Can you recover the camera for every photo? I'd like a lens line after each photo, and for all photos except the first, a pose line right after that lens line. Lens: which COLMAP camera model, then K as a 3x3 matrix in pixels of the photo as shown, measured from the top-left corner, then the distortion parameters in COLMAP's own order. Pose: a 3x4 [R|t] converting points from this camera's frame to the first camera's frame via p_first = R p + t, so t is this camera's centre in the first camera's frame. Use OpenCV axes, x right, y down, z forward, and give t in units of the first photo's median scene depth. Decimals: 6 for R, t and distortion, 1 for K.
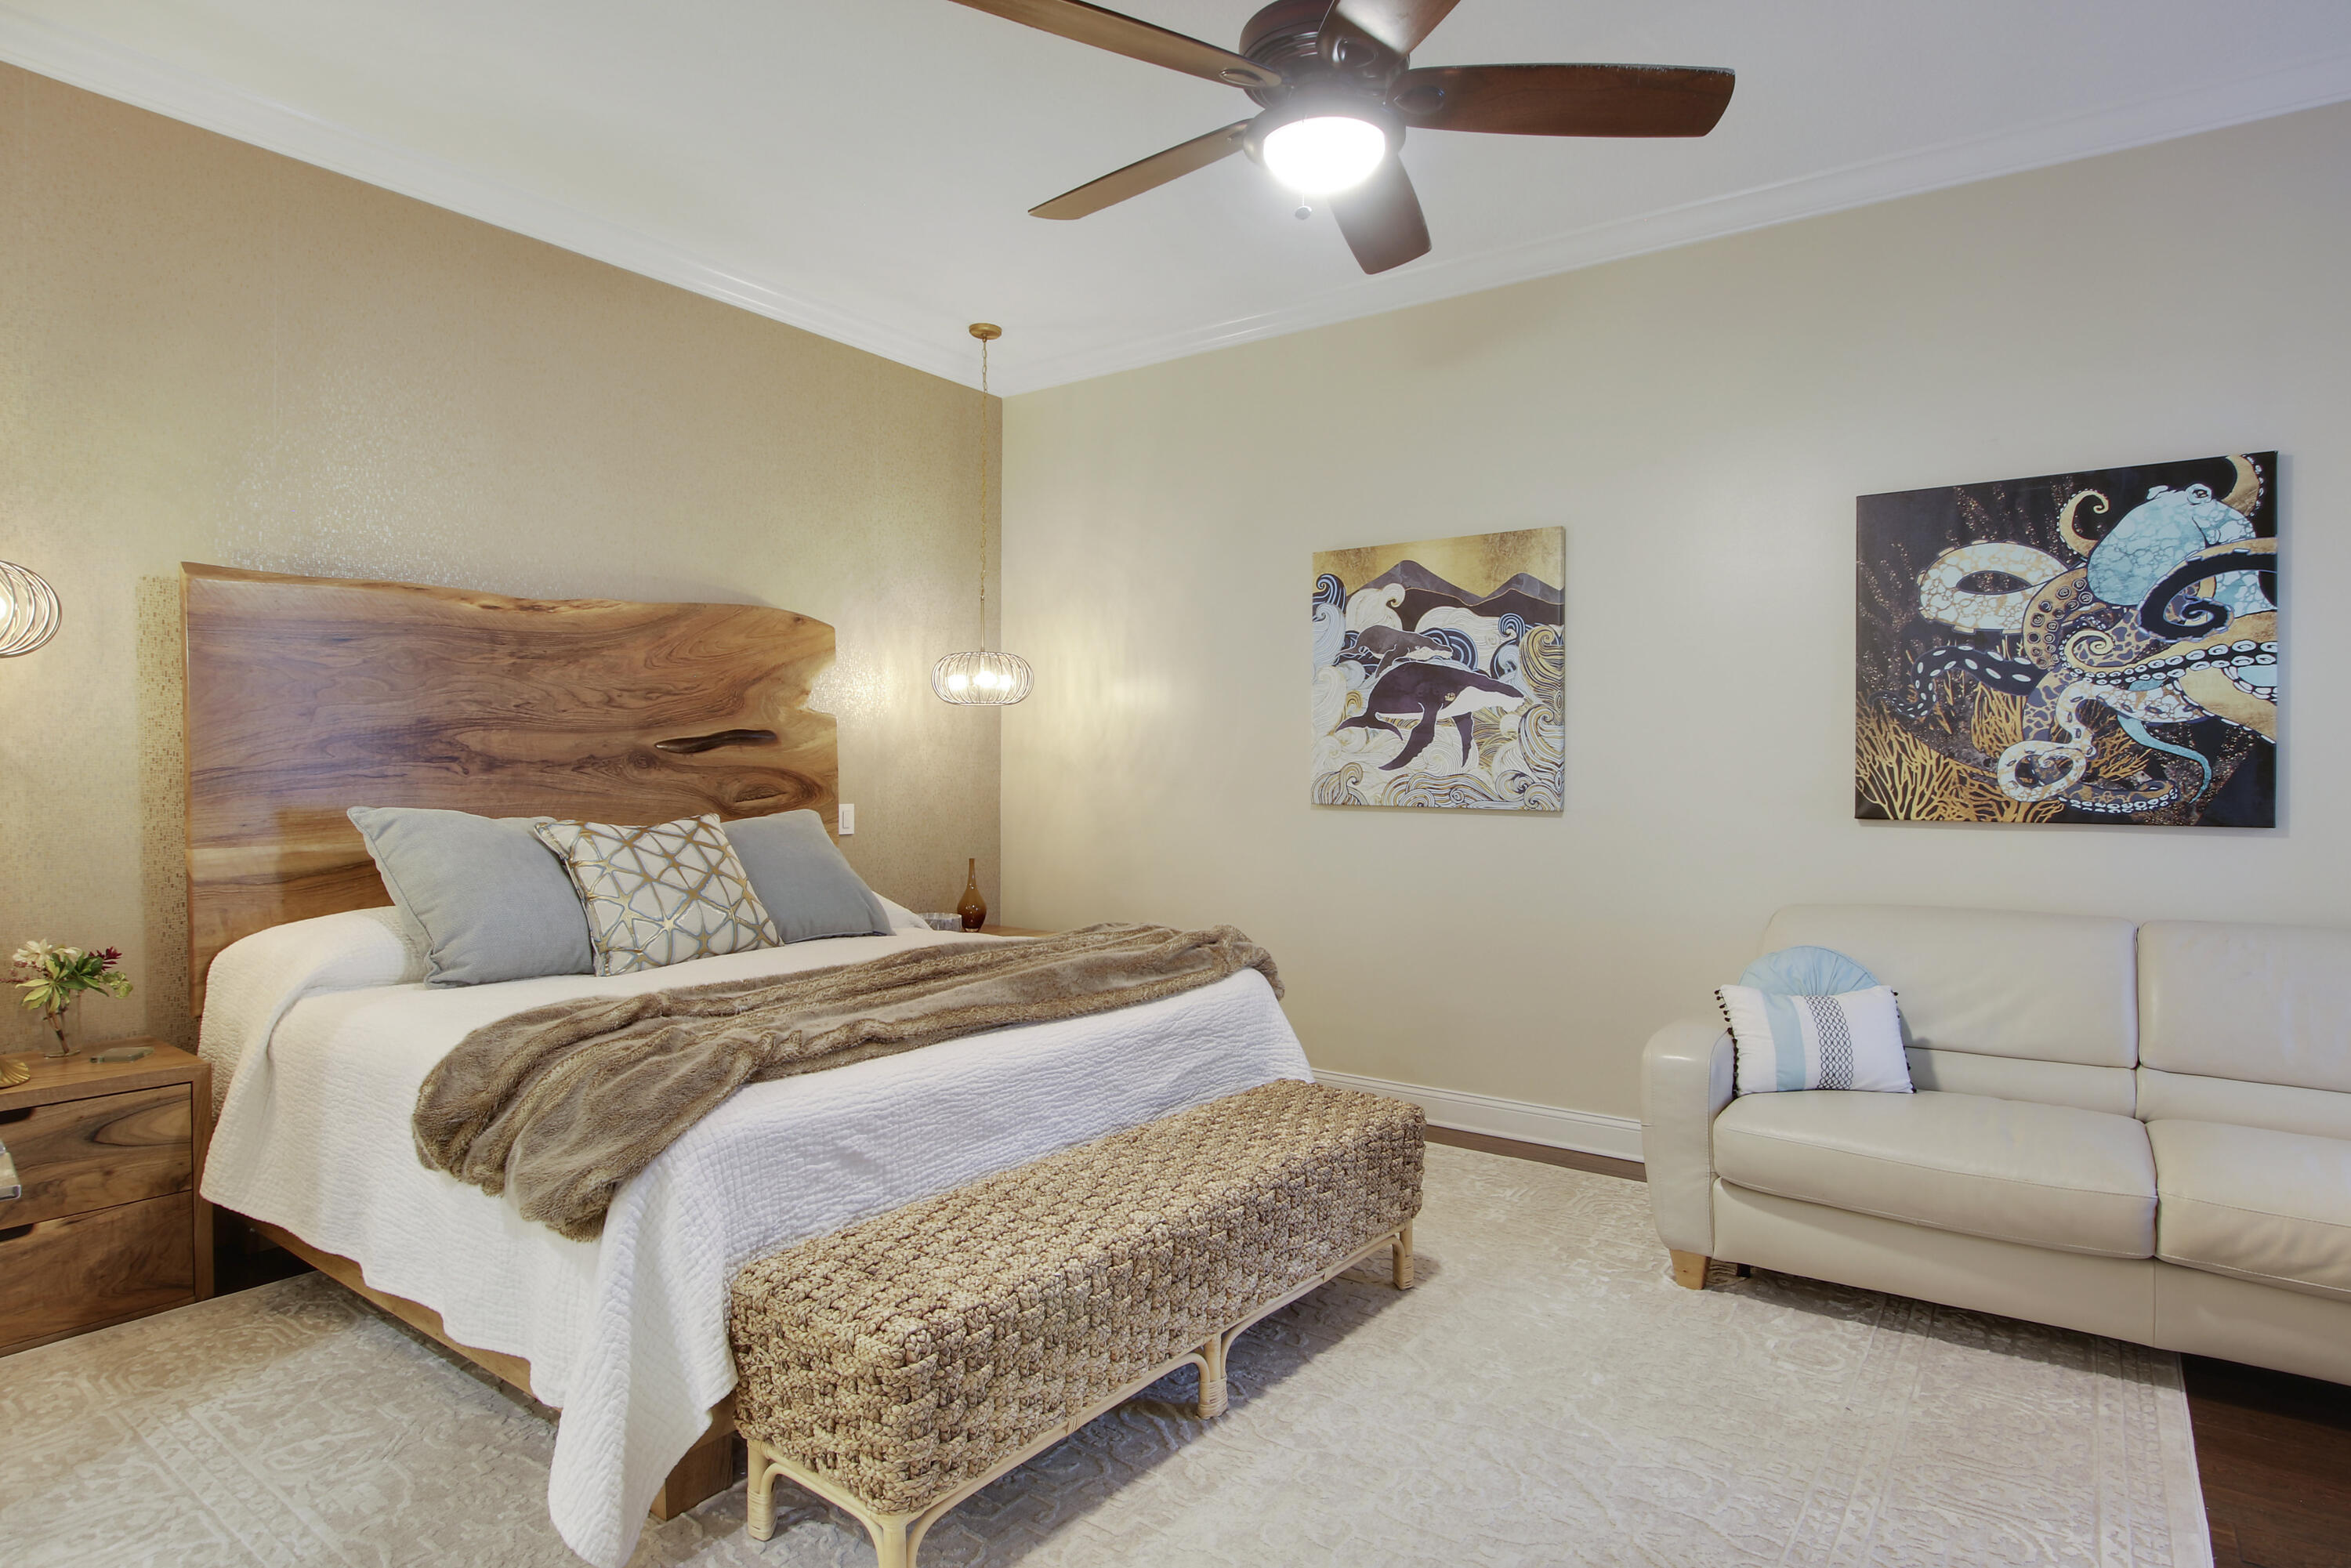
lens RADIAL K [[1263.4, 0, 1205.0], [0, 1263.4, 780.3], [0, 0, 1]] dist [-0.029708, 0.001135]
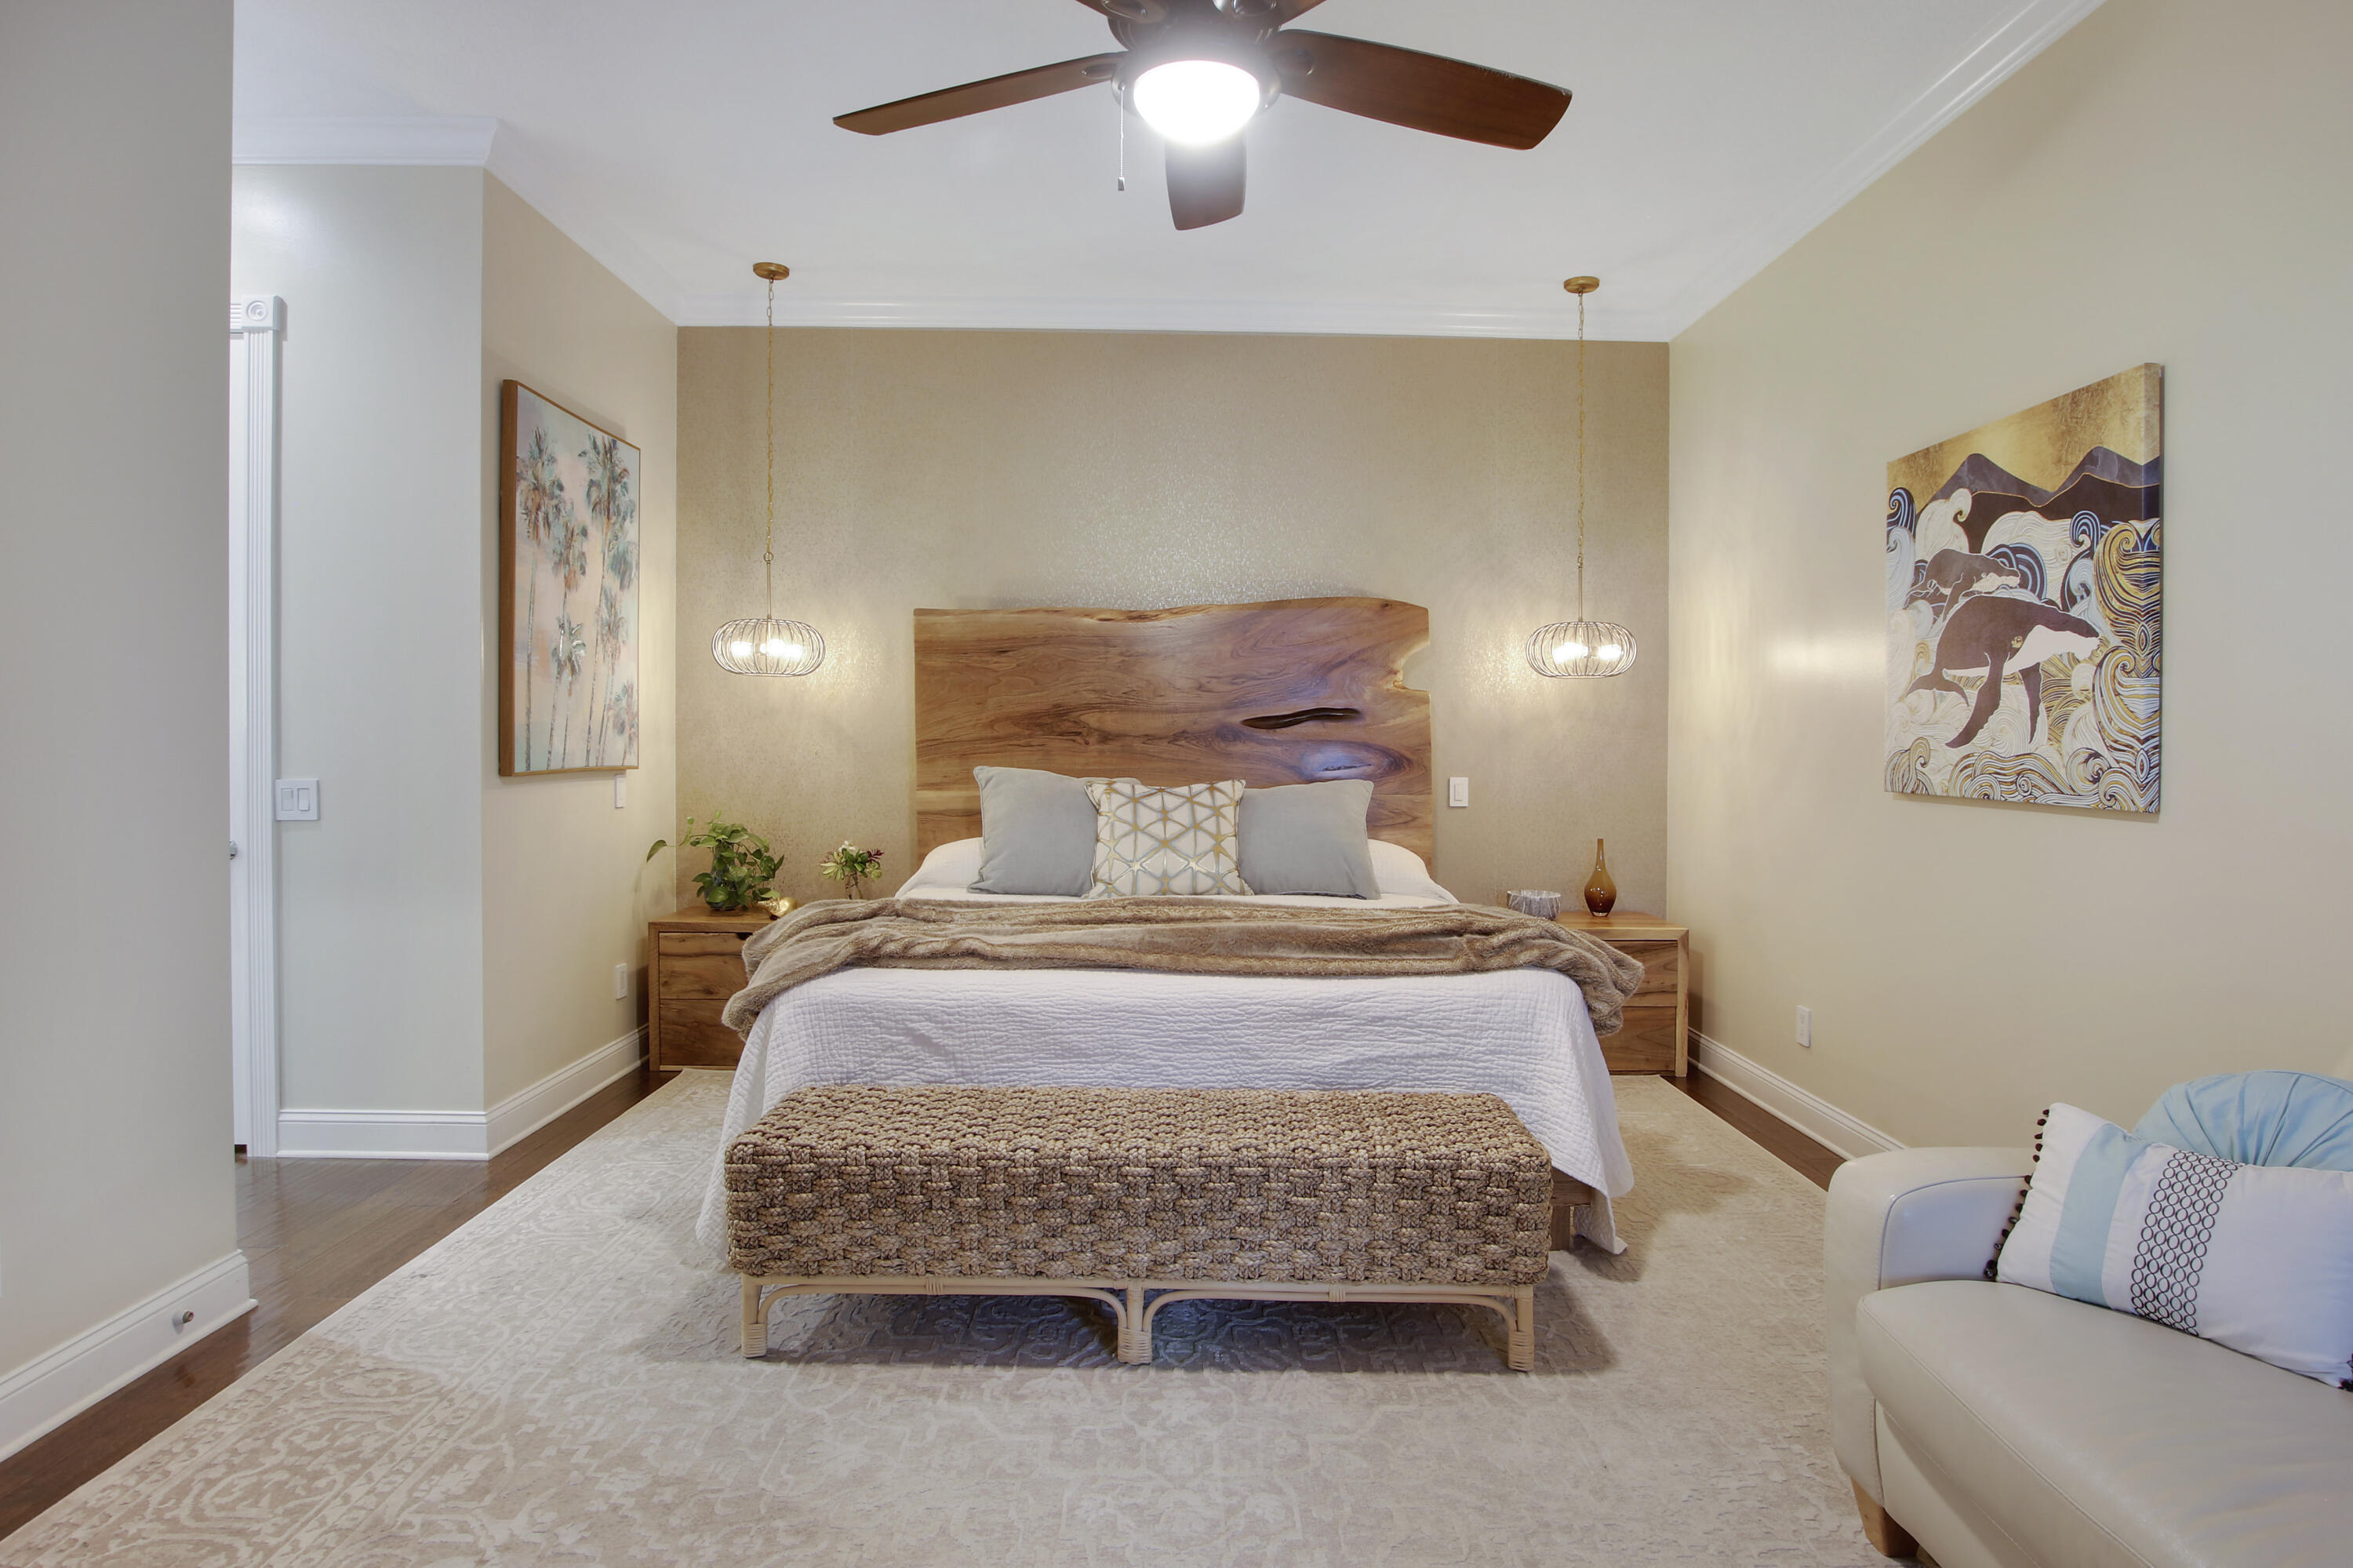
lens RADIAL K [[1249.1, 0, 1176.9], [0, 1249.1, 763.4], [0, 0, 1]] dist [-0.032569, 0.008744]
pose [[0.599216, 0.016232, -0.800423, 0.496737], [-0.014317, 0.999852, 0.009558, 0.000763], [0.800459, 0.005732, 0.599360, 0.243625]]
